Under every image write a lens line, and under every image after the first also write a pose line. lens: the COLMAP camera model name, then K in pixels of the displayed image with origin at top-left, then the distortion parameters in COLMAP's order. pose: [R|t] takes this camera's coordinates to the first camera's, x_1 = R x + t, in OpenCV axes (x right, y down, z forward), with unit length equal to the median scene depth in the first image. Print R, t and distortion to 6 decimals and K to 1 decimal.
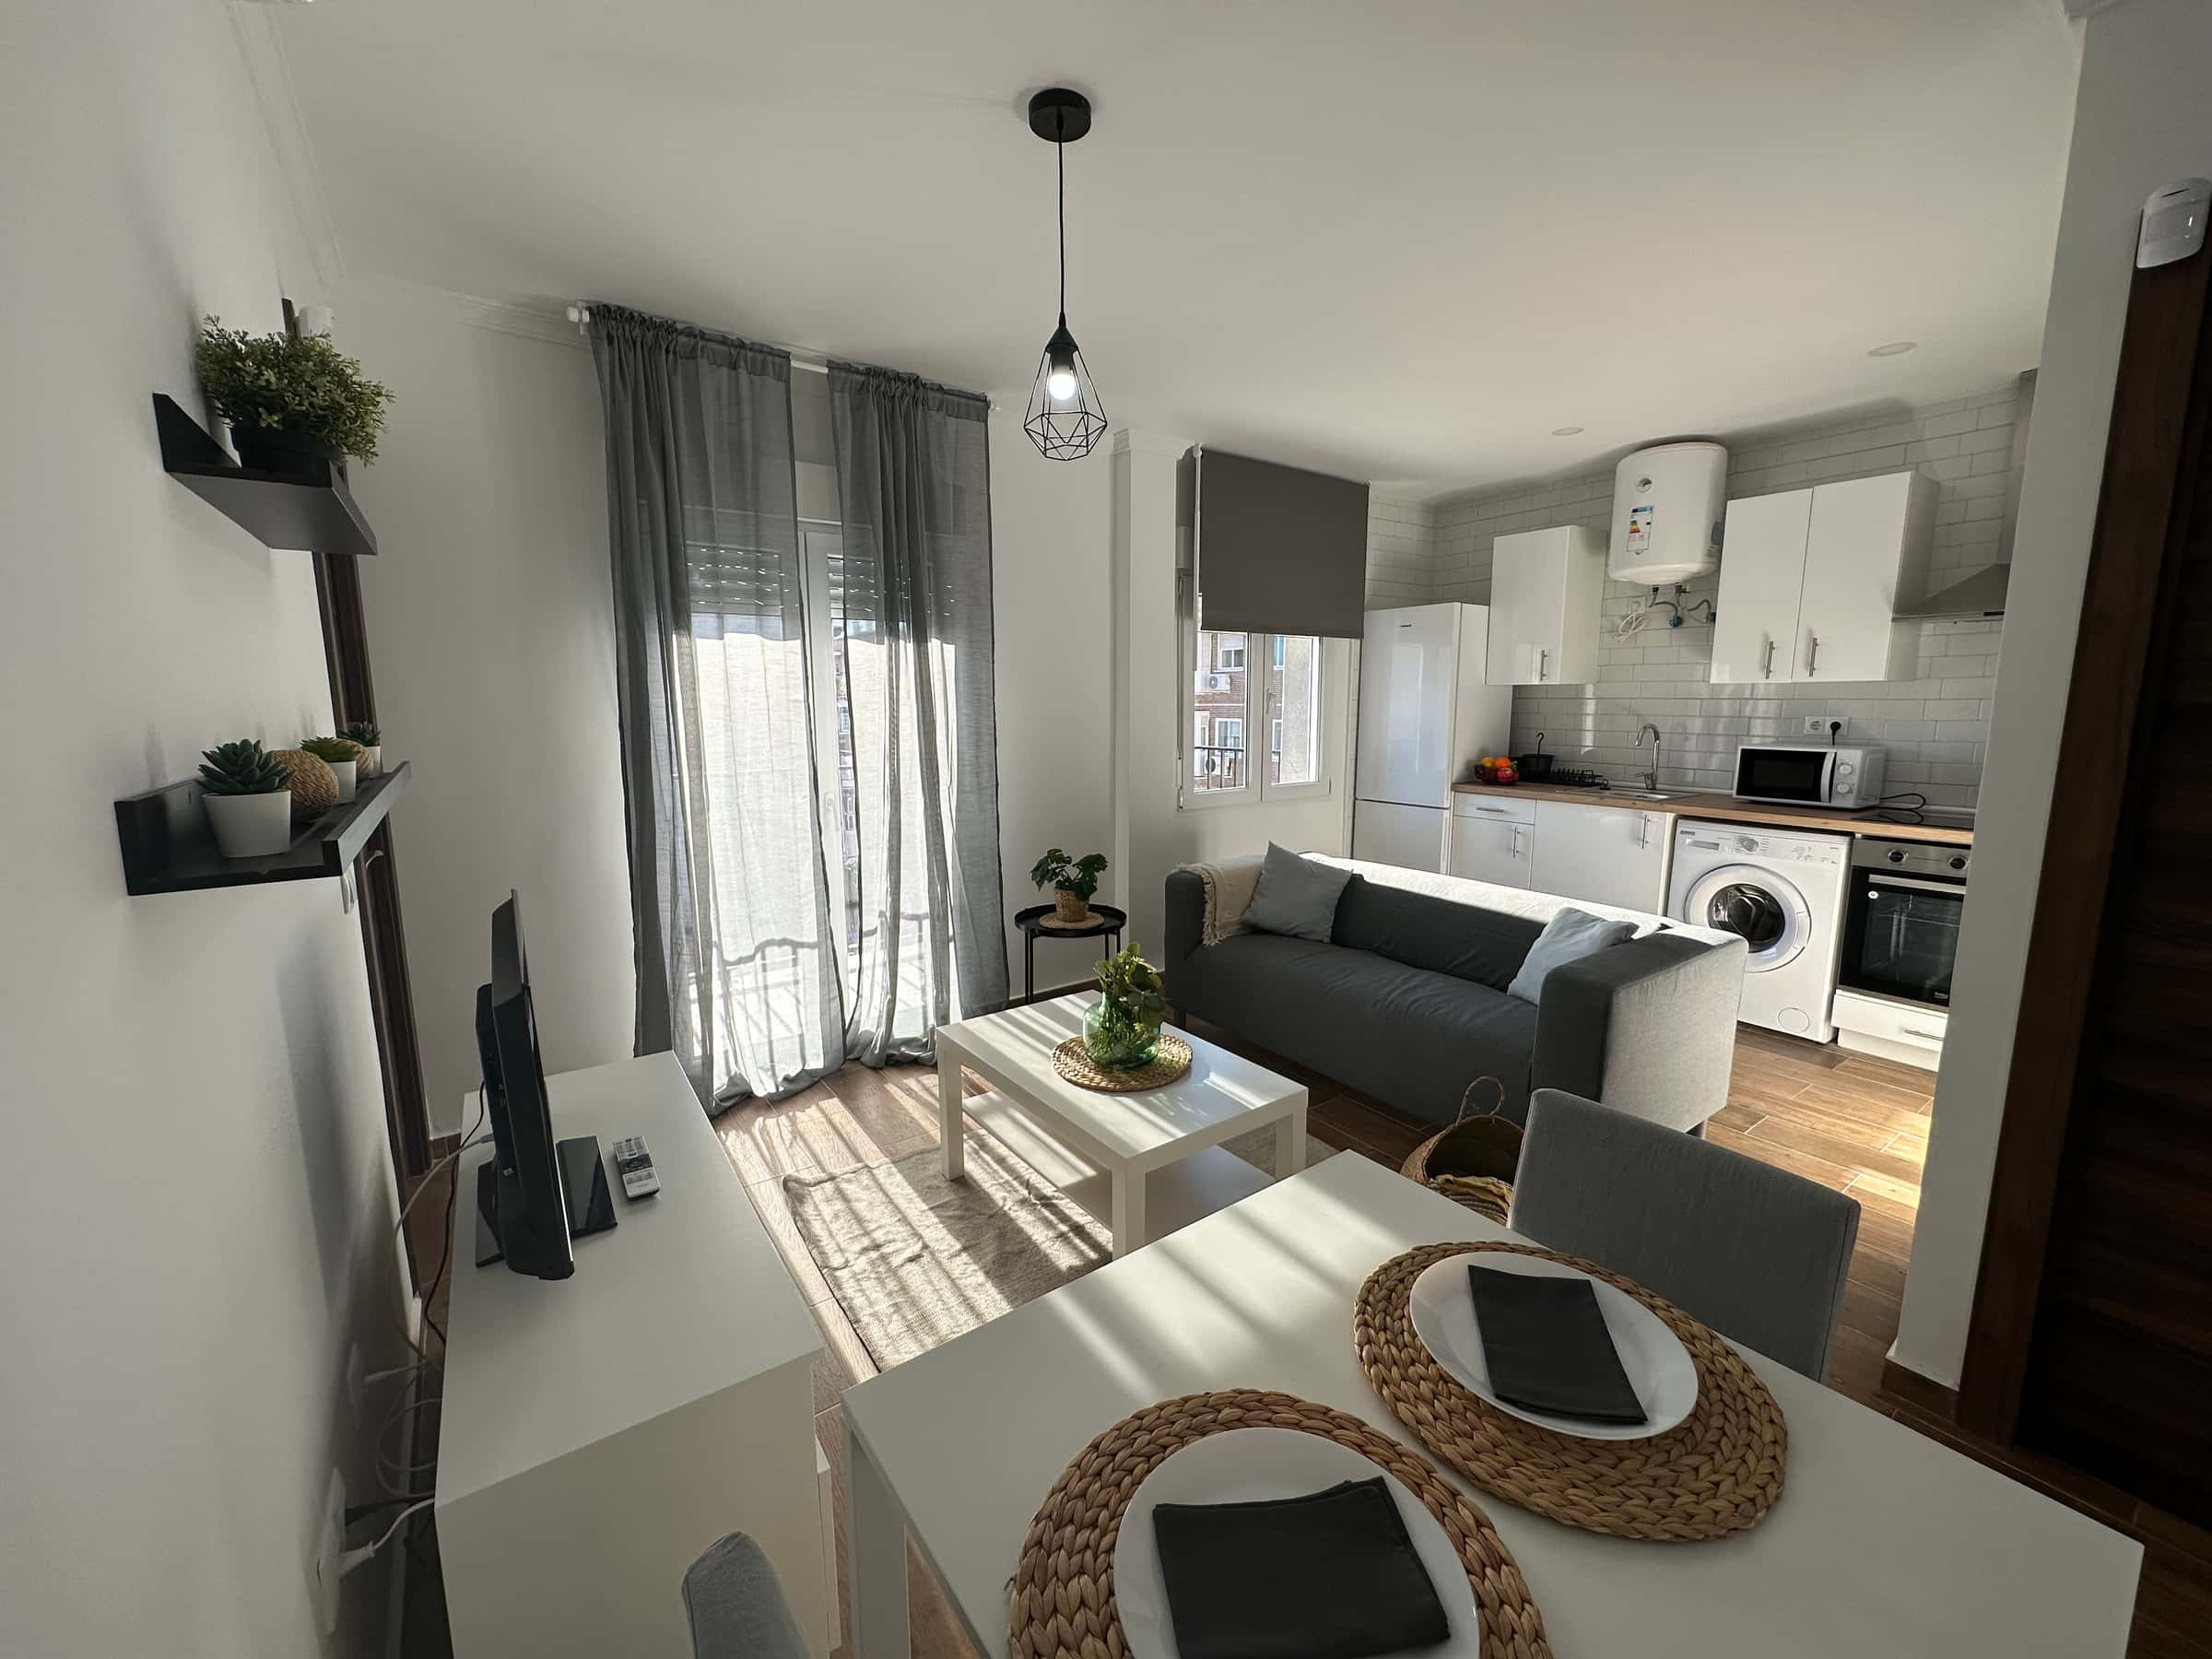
lens RADIAL K [[882.0, 0, 1108.4], [0, 882.0, 830.1], [0, 0, 1]] dist [-0.000784, -0.000026]
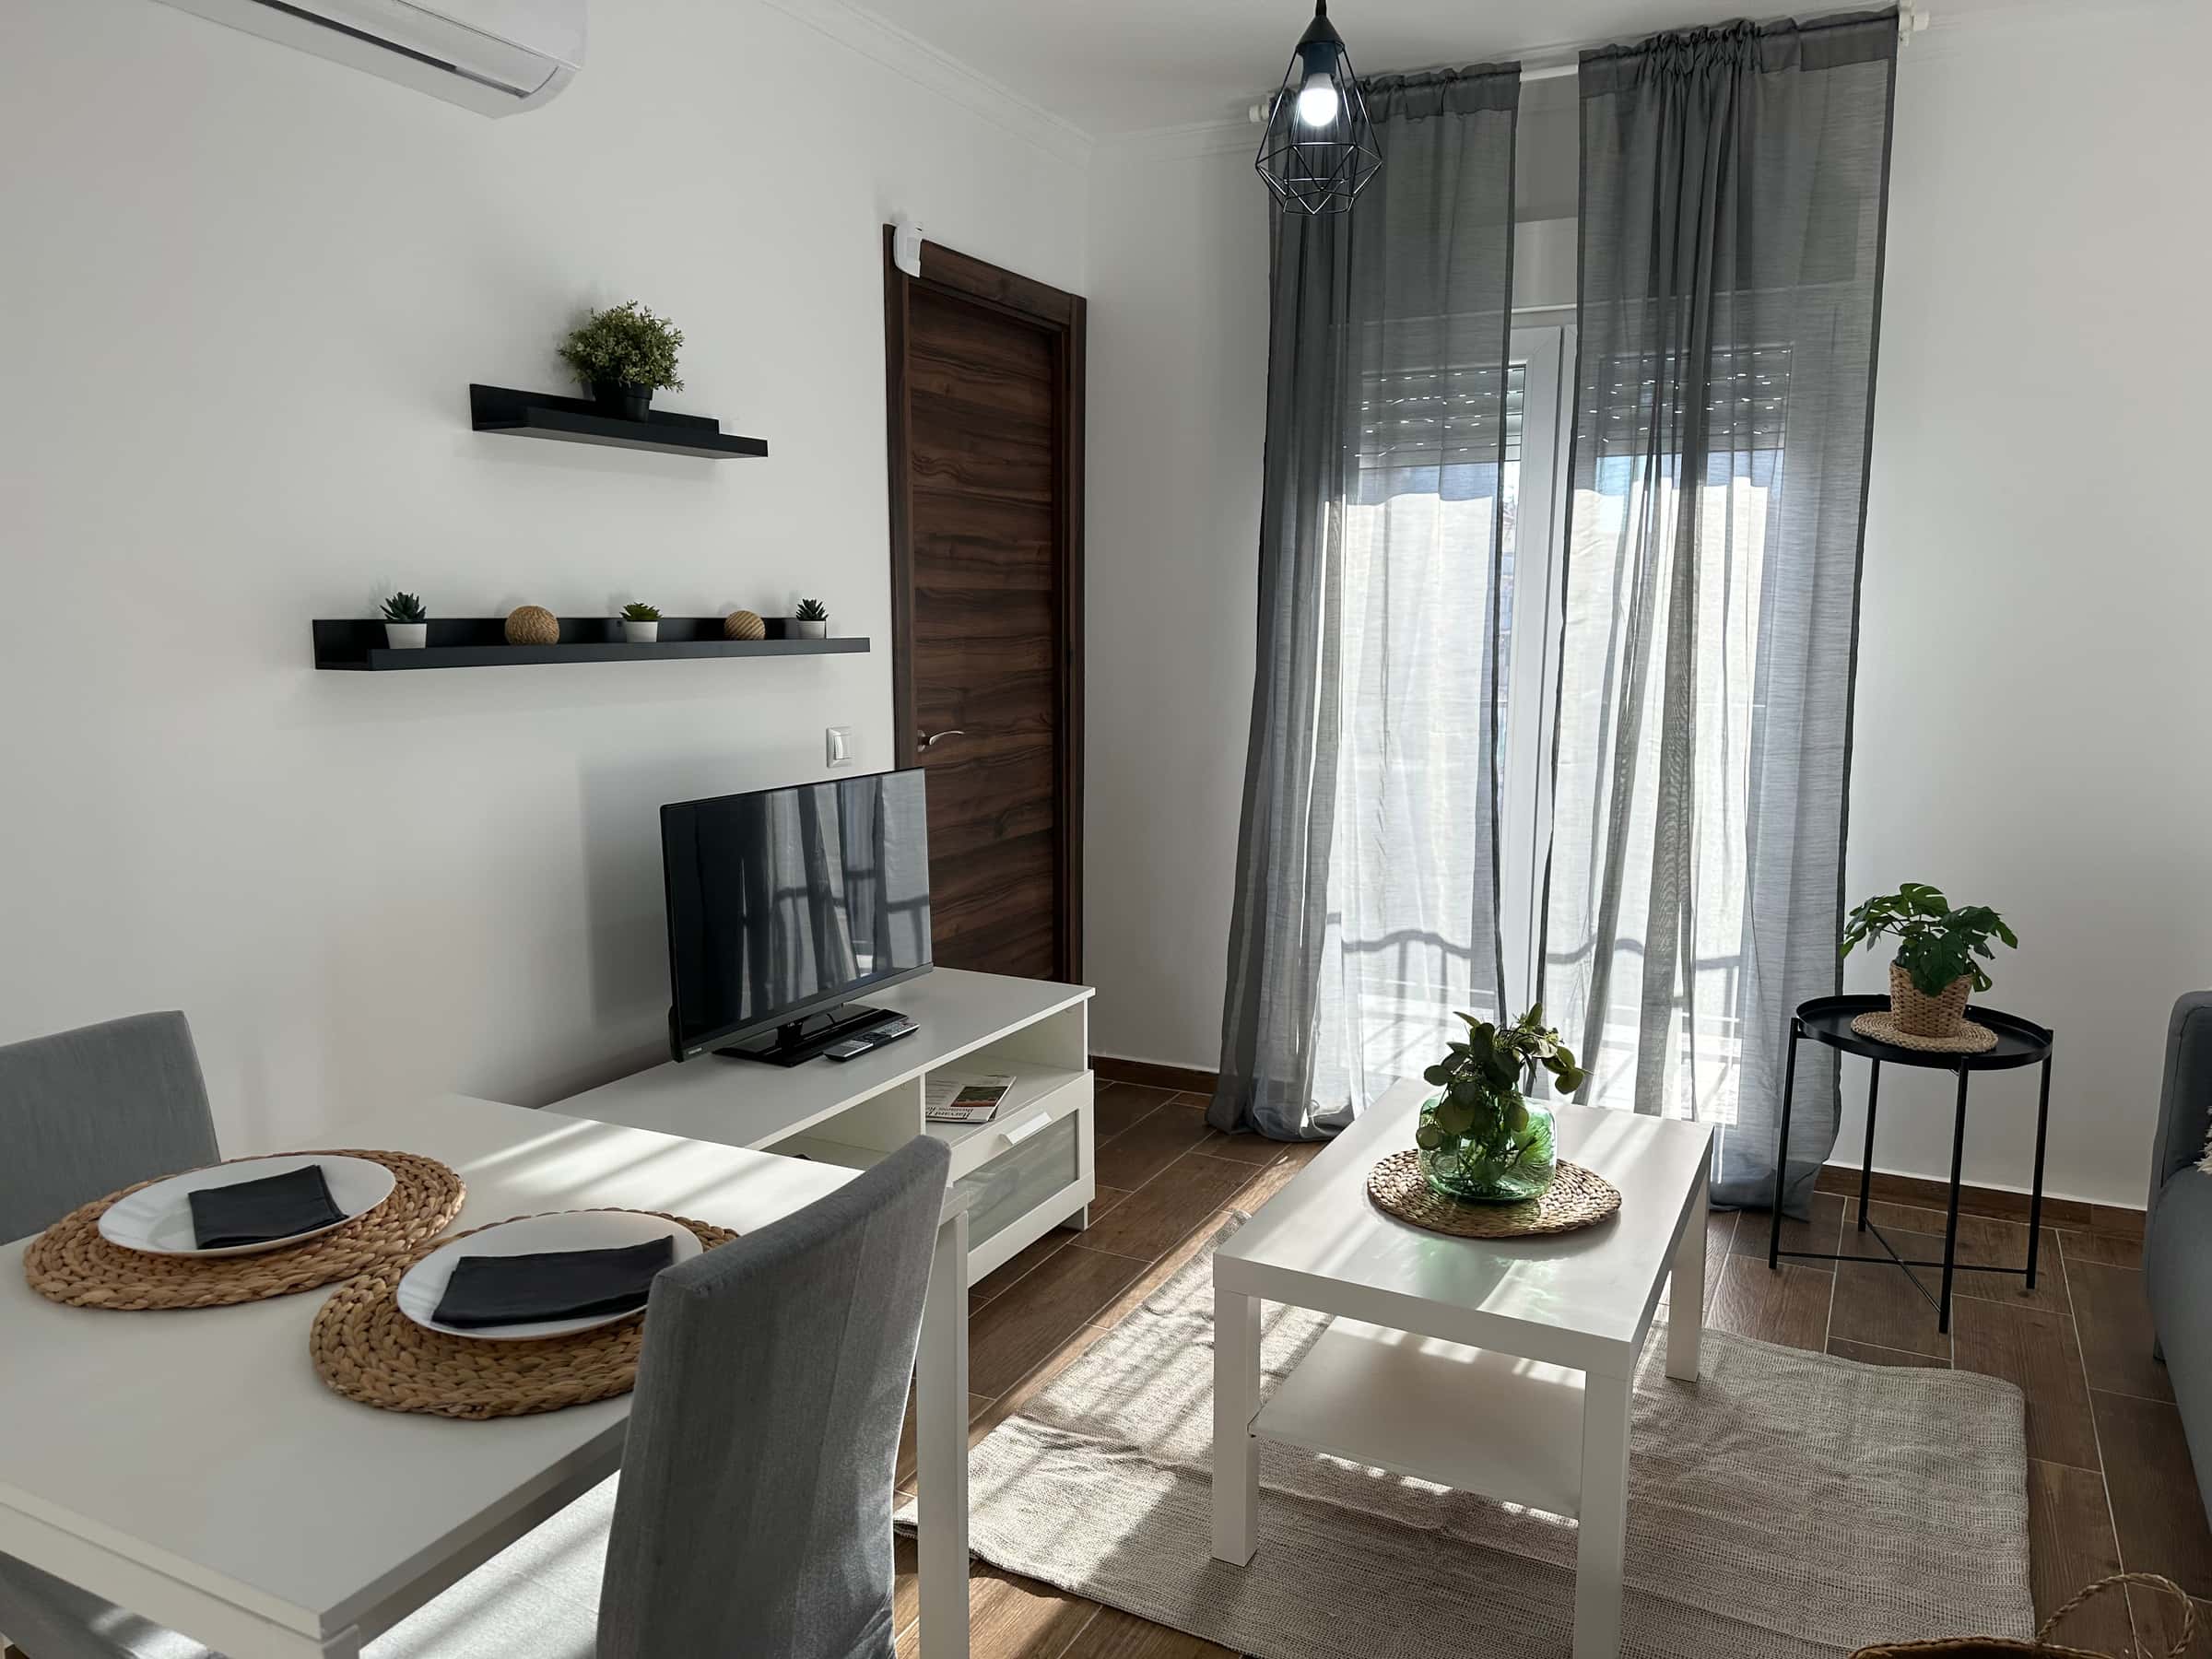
lens RADIAL K [[1554.1, 0, 1109.2], [0, 1554.1, 843.2], [0, 0, 1]] dist [0.059295, -0.080027]
pose [[0.461300, 0.136857, -0.876626, 0.546766], [-0.134218, 0.987425, 0.083526, -0.013922], [0.877034, 0.079128, 0.473868, 0.186091]]
